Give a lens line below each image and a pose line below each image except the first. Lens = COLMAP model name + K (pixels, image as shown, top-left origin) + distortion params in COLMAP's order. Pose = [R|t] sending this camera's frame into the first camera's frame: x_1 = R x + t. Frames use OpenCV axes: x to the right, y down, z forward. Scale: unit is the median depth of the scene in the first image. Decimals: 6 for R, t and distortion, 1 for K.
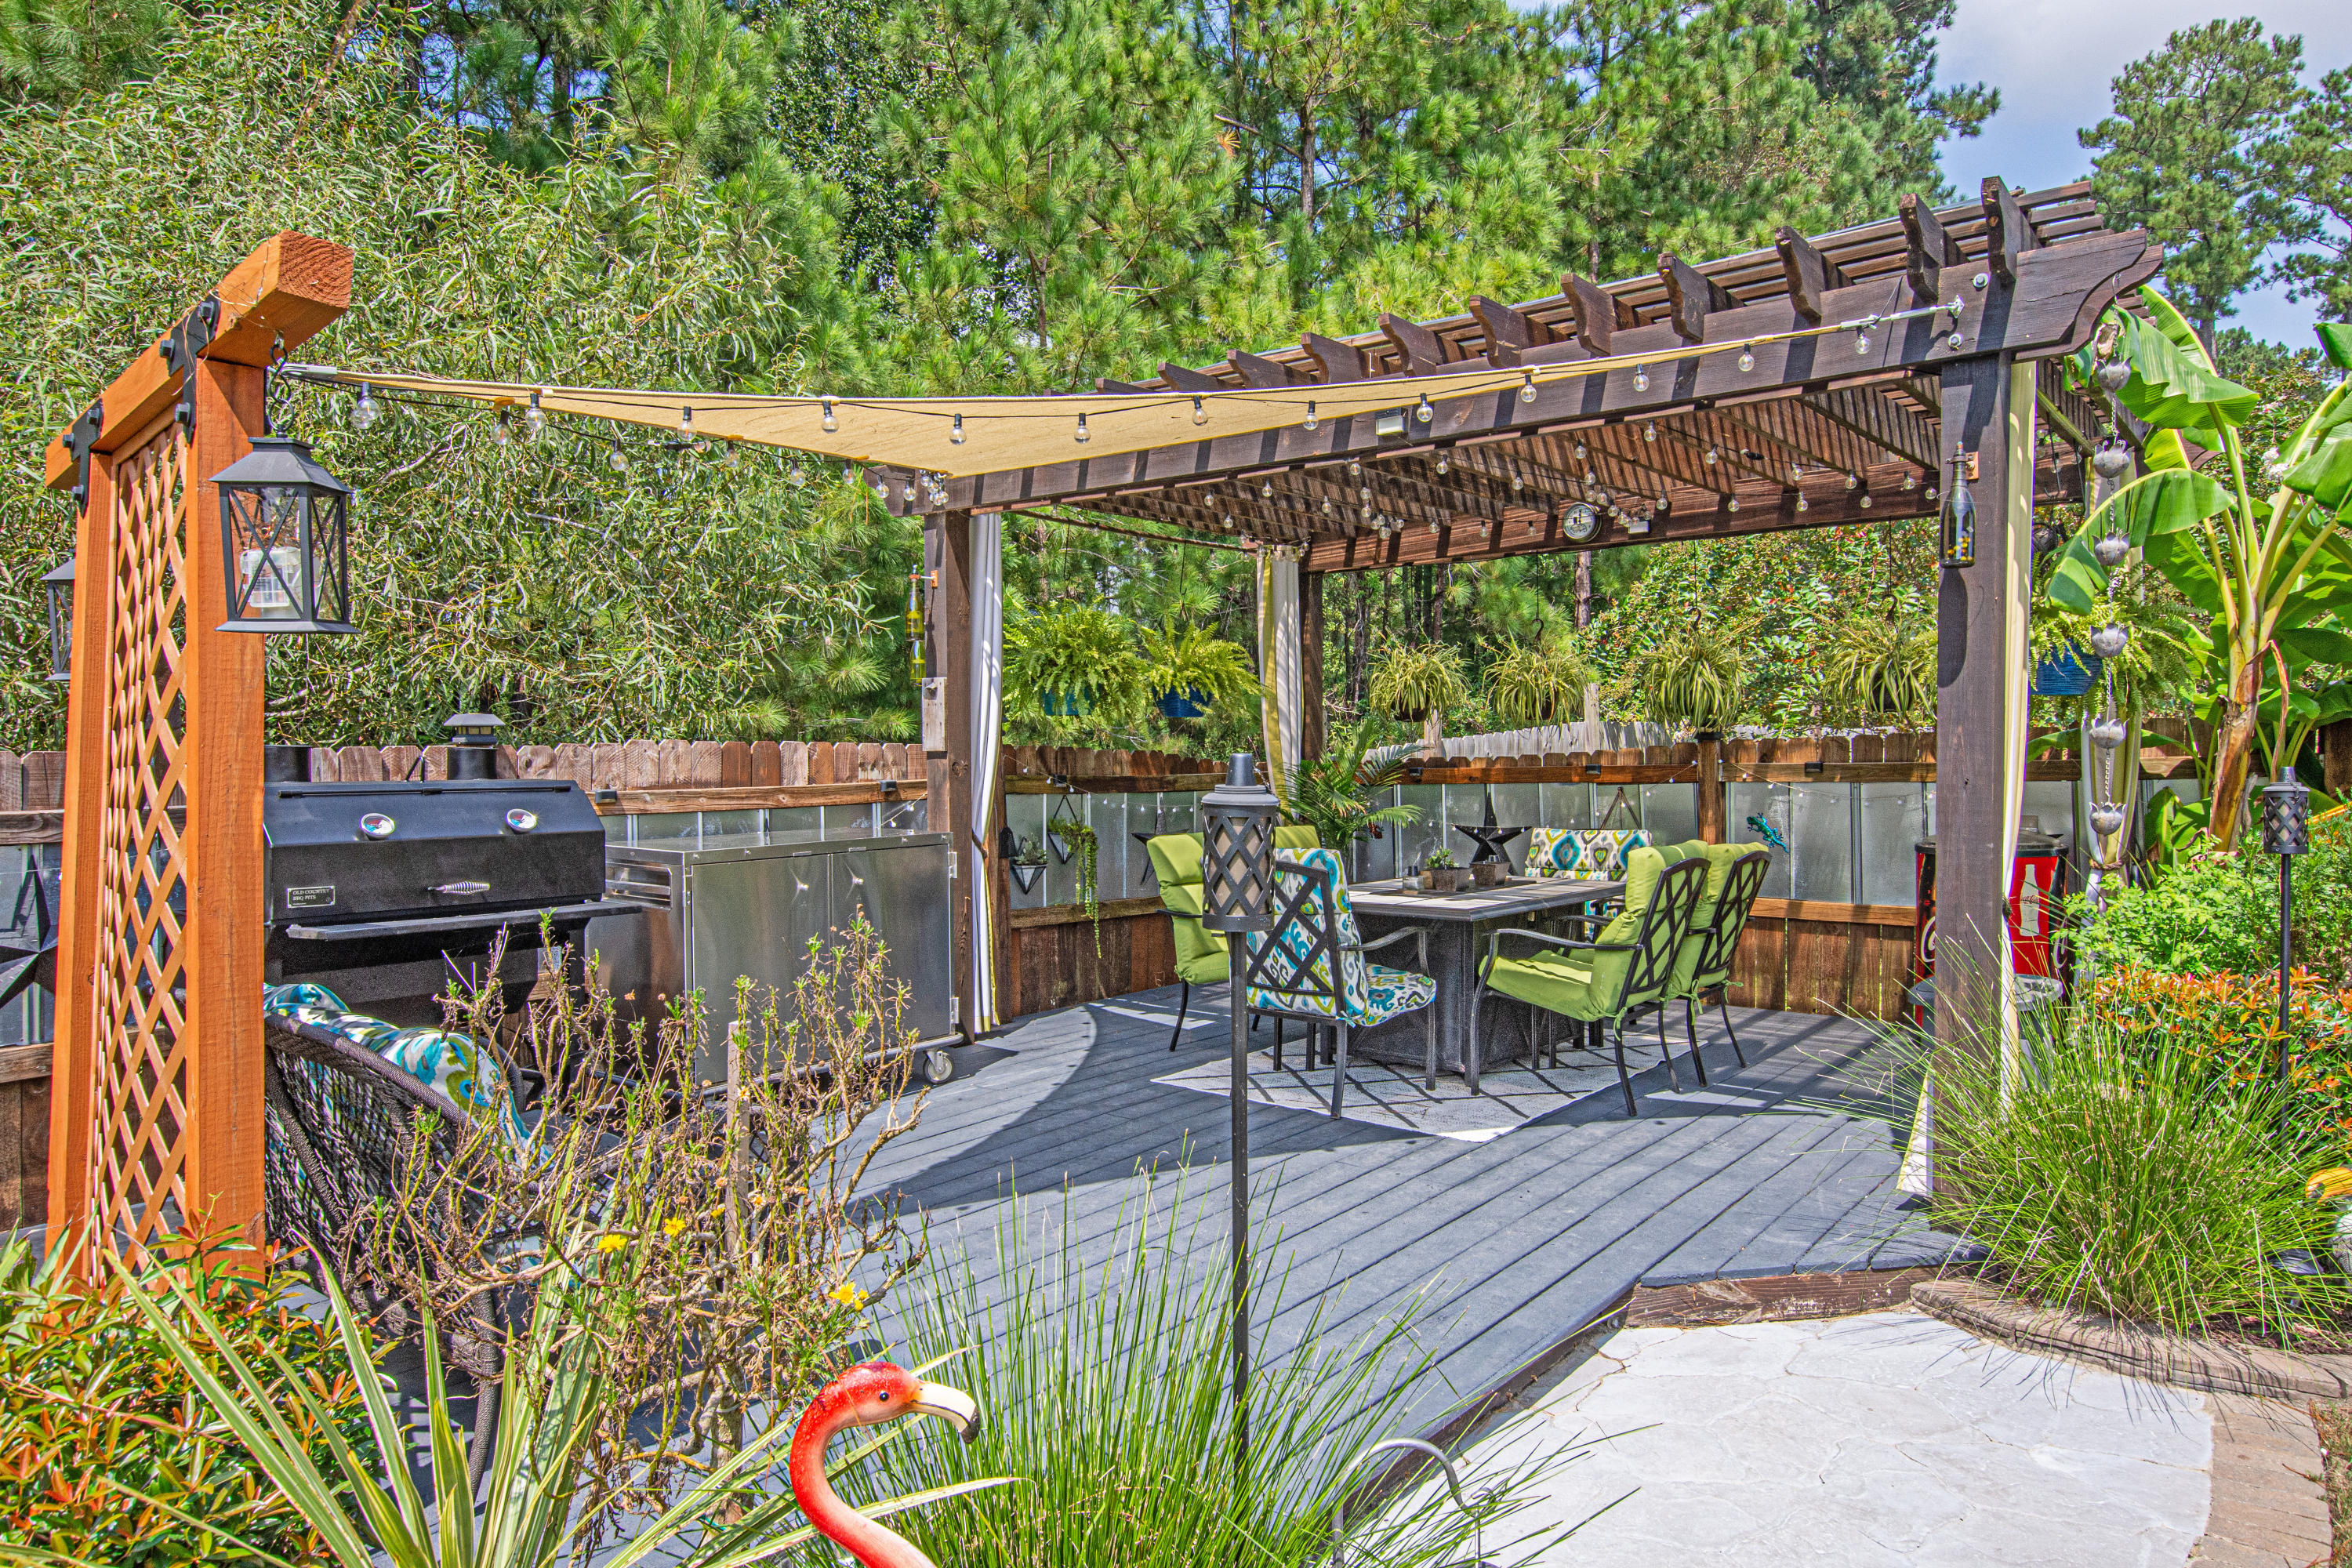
lens RADIAL K [[1524.1, 0, 1216.9], [0, 1524.1, 775.1], [0, 0, 1]] dist [-0.006310, 0.019384]
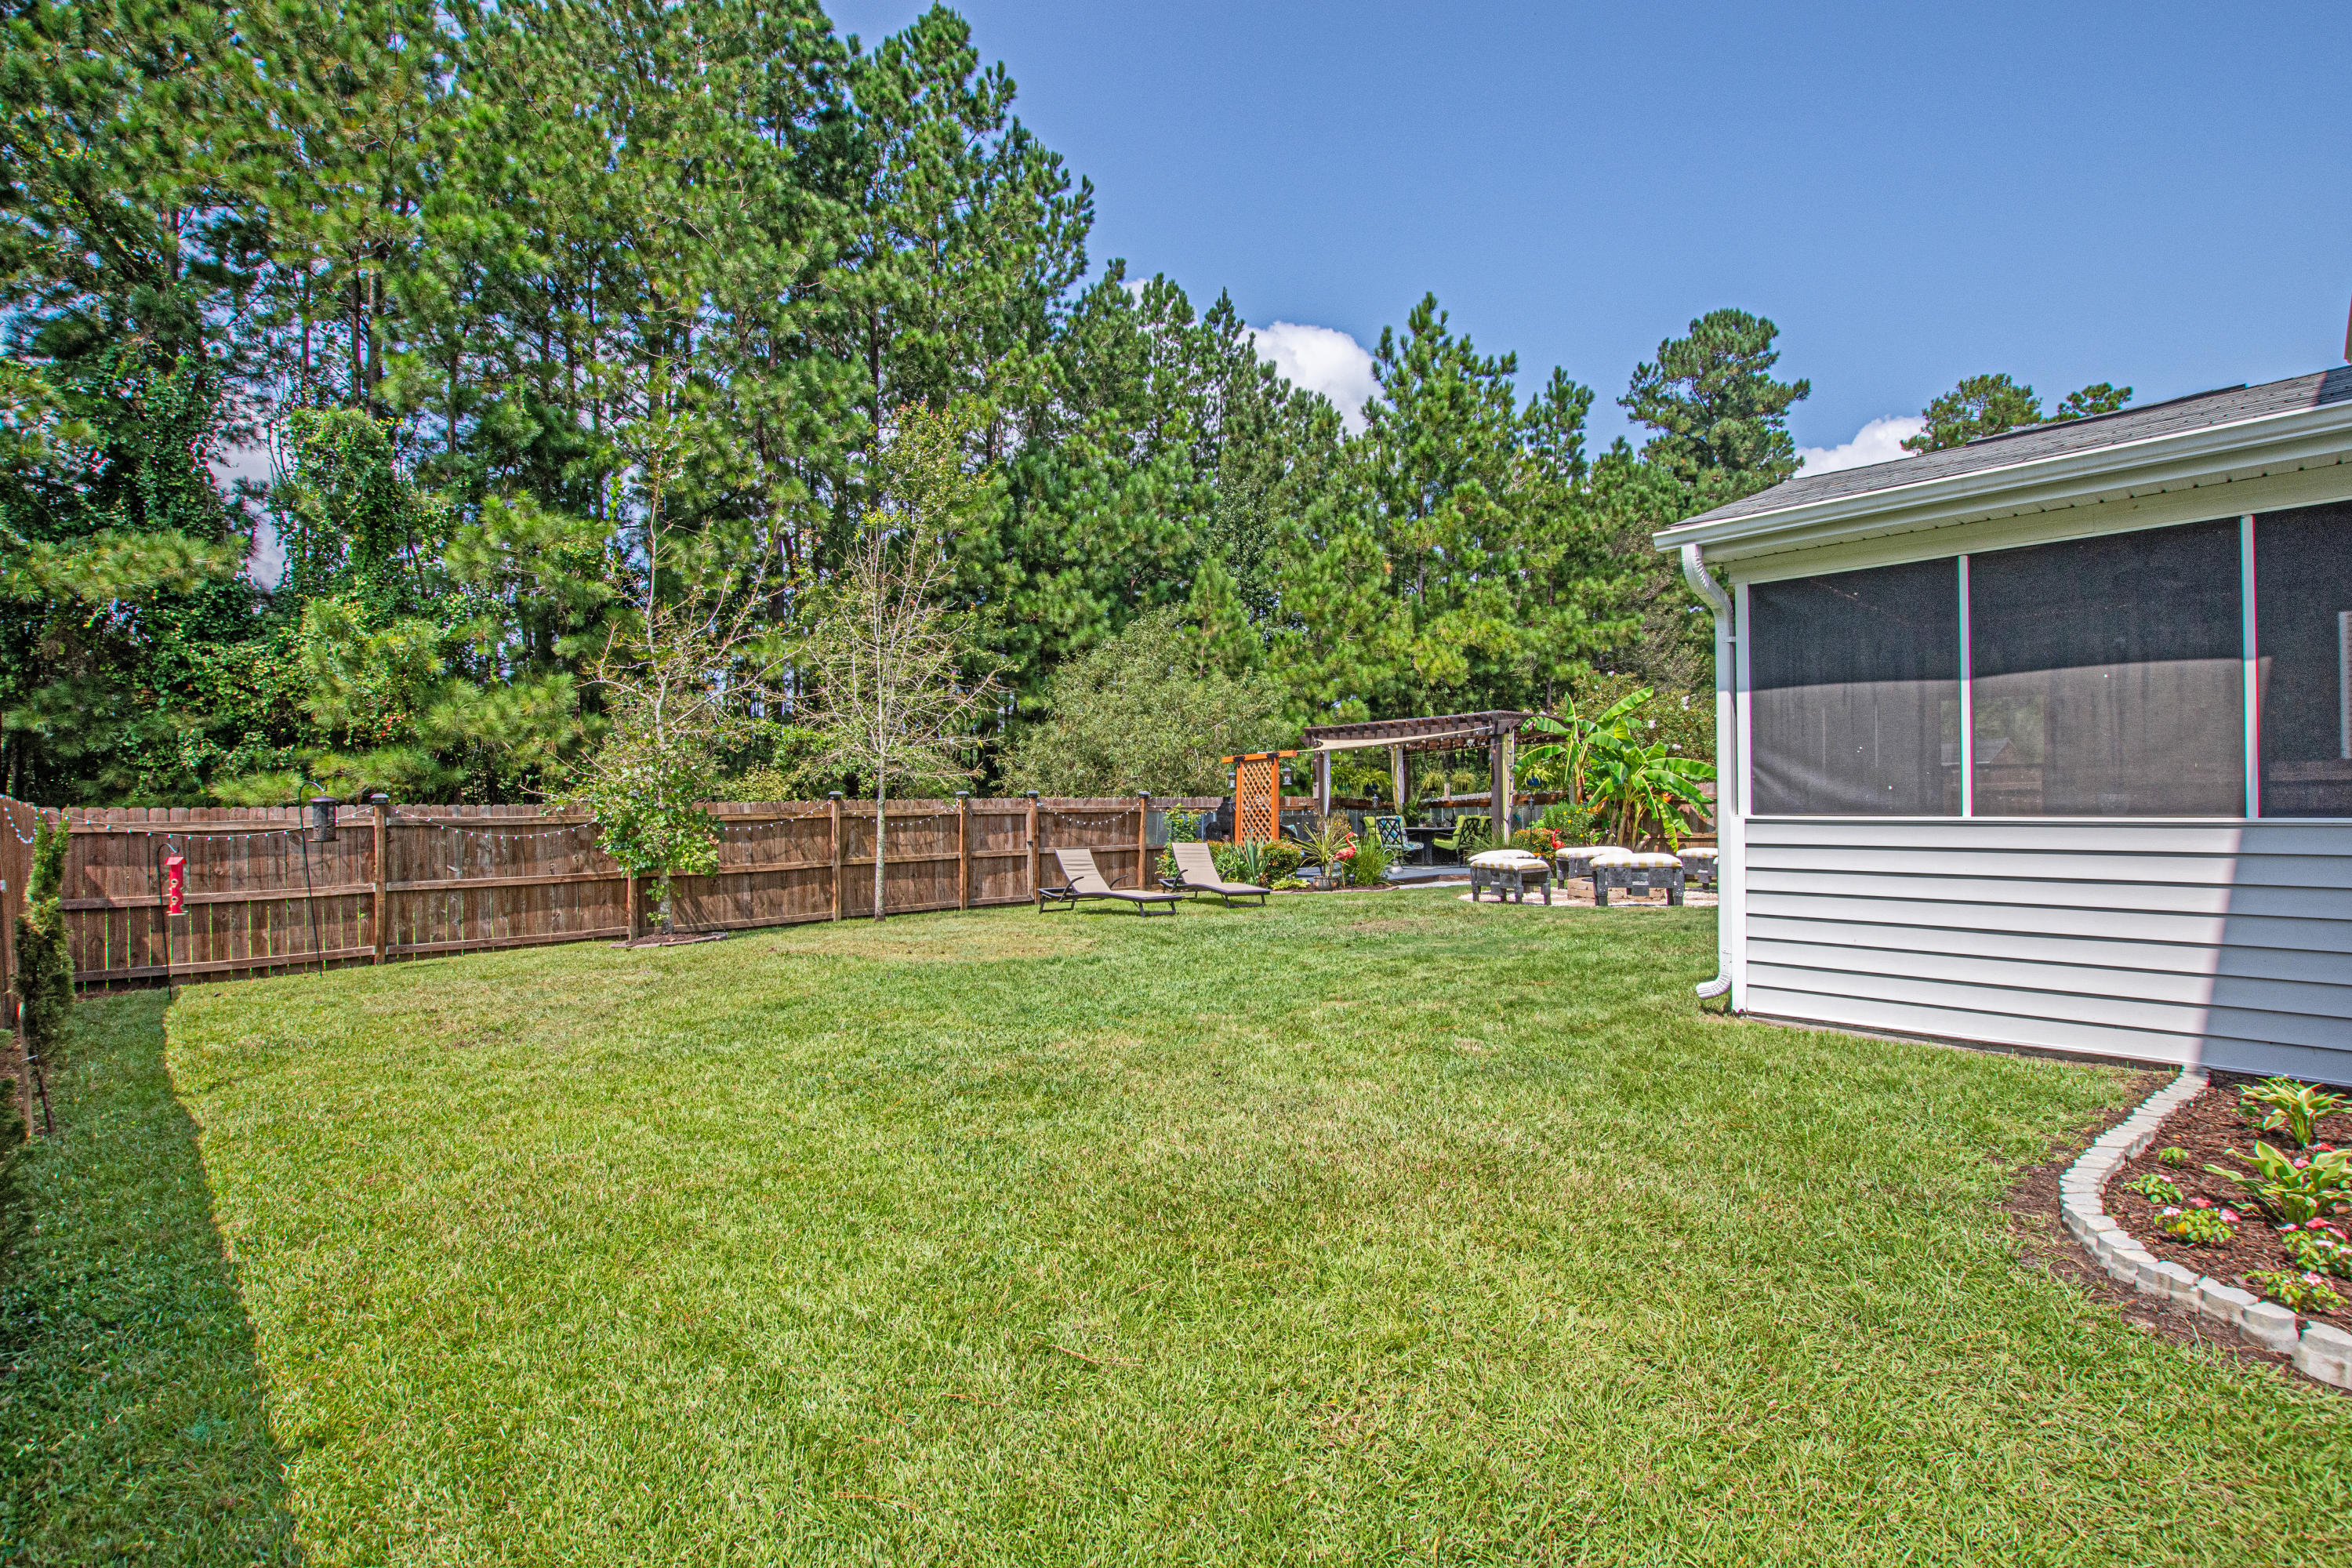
lens RADIAL K [[1053.4, 0, 1188.0], [0, 1053.4, 801.9], [0, 0, 1]] dist [-0.014568, -0.000428]
pose [[0.981769, -0.002035, -0.190068, 0.034658], [-0.002464, 0.999722, -0.023434, 0.067492], [0.190063, 0.023475, 0.981491, -2.097614]]
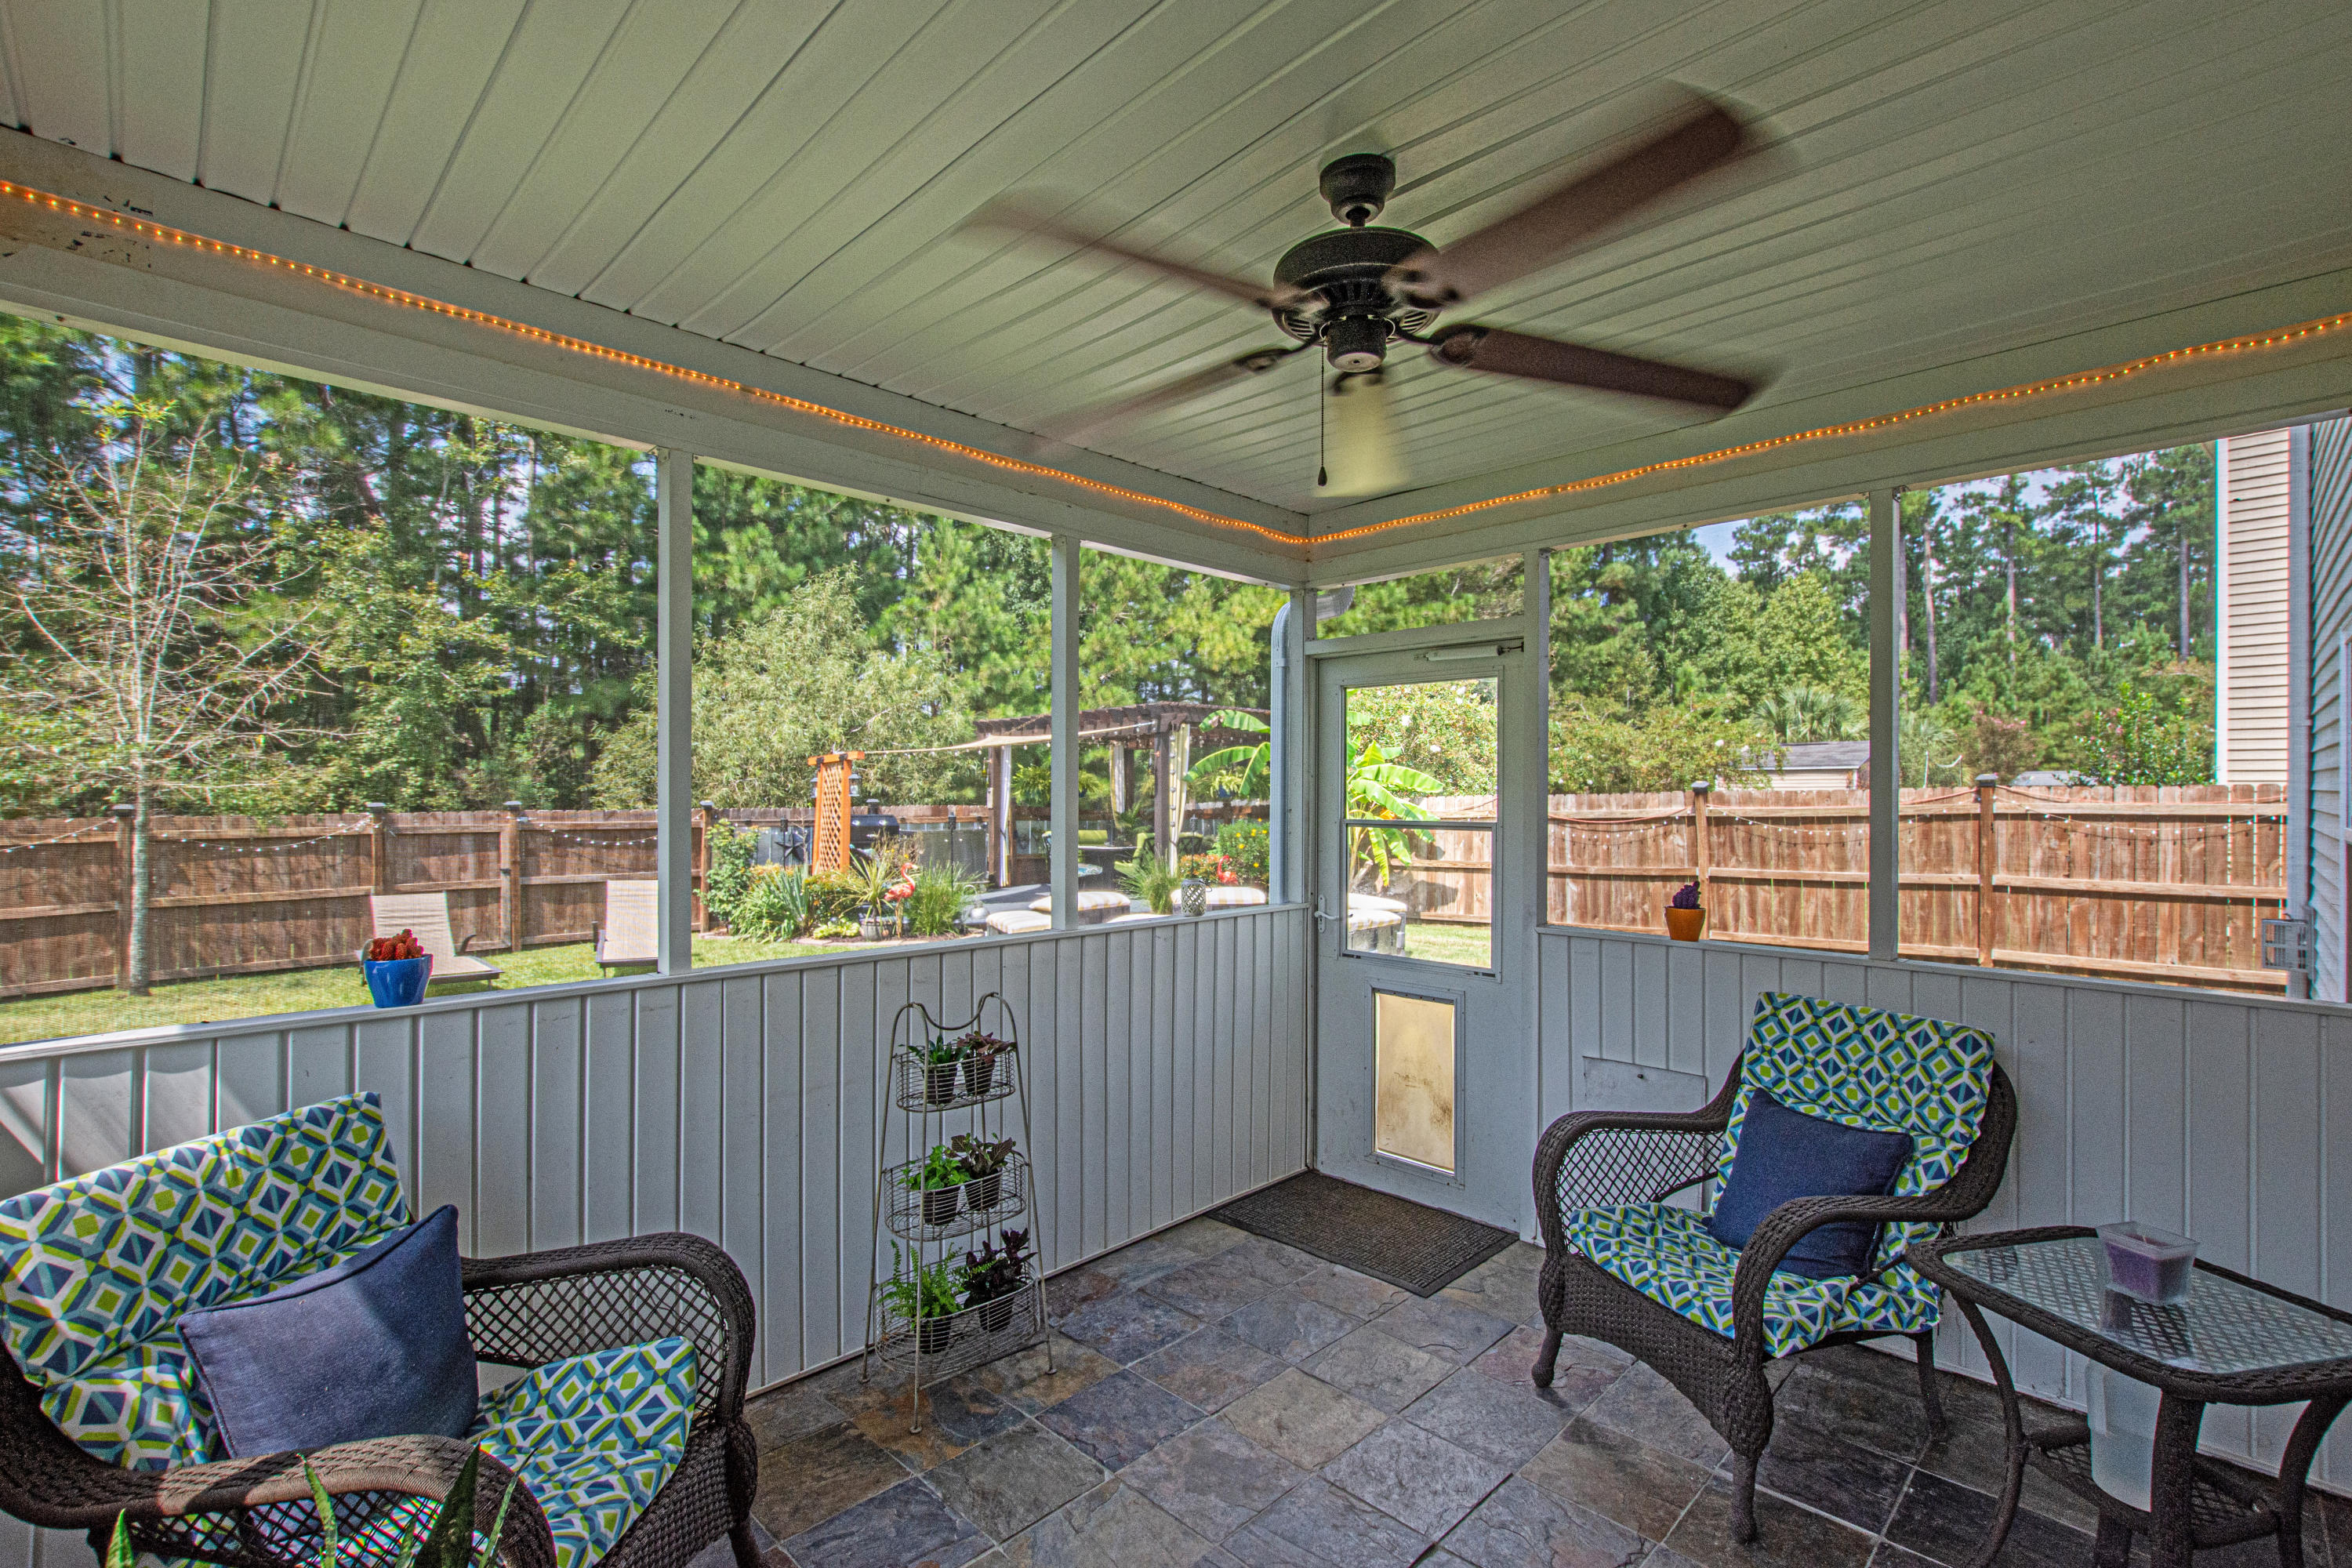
lens RADIAL K [[1053.4, 0, 1188.0], [0, 1053.4, 801.9], [0, 0, 1]] dist [-0.014568, -0.000428]
pose [[0.988450, 0.008820, -0.151292, 0.650083], [-0.010960, 0.999851, -0.013319, -0.001715], [0.151152, 0.014823, 0.988399, -1.392233]]
